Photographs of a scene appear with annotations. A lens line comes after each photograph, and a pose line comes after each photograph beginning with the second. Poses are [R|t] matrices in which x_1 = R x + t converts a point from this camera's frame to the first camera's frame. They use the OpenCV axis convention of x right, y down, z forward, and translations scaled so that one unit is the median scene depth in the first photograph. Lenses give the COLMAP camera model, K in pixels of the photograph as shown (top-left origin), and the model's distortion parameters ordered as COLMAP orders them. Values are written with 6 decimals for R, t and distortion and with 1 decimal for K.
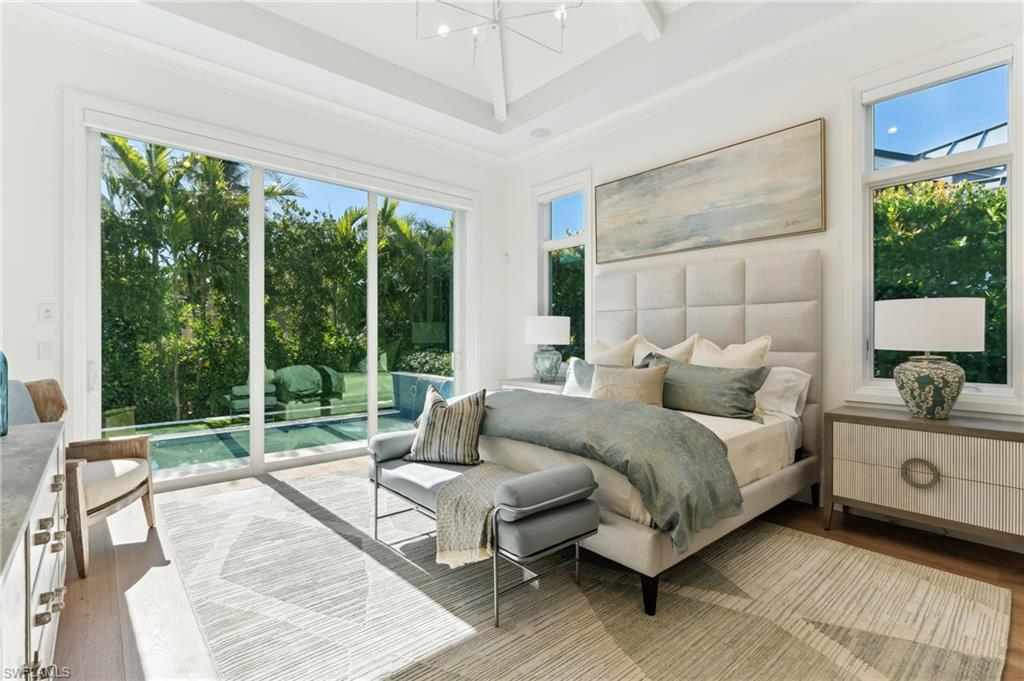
lens RADIAL K [[476.0, 0, 512.0], [0, 476.0, 340.5], [0, 0, 1]] dist [-0.001352, -0.000017]
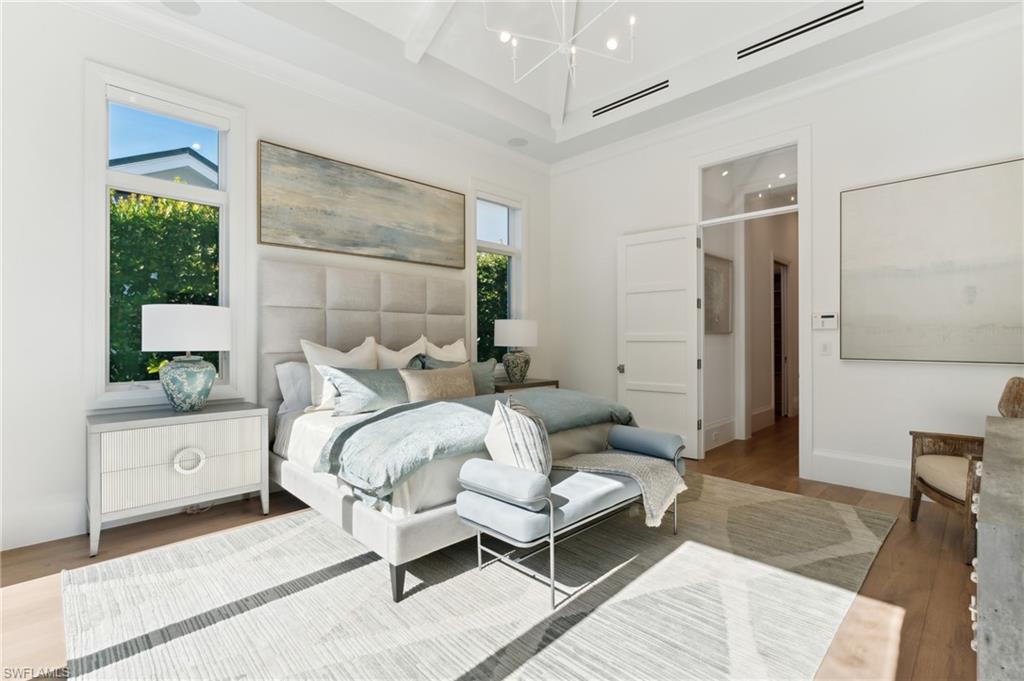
lens RADIAL K [[476.0, 0, 512.0], [0, 476.0, 340.5], [0, 0, 1]] dist [-0.001352, -0.000017]
pose [[-0.050480, -0.002734, 0.998721, -0.684036], [0.005825, 0.999978, 0.003032, -0.006244], [-0.998708, 0.005970, -0.050463, 0.731387]]
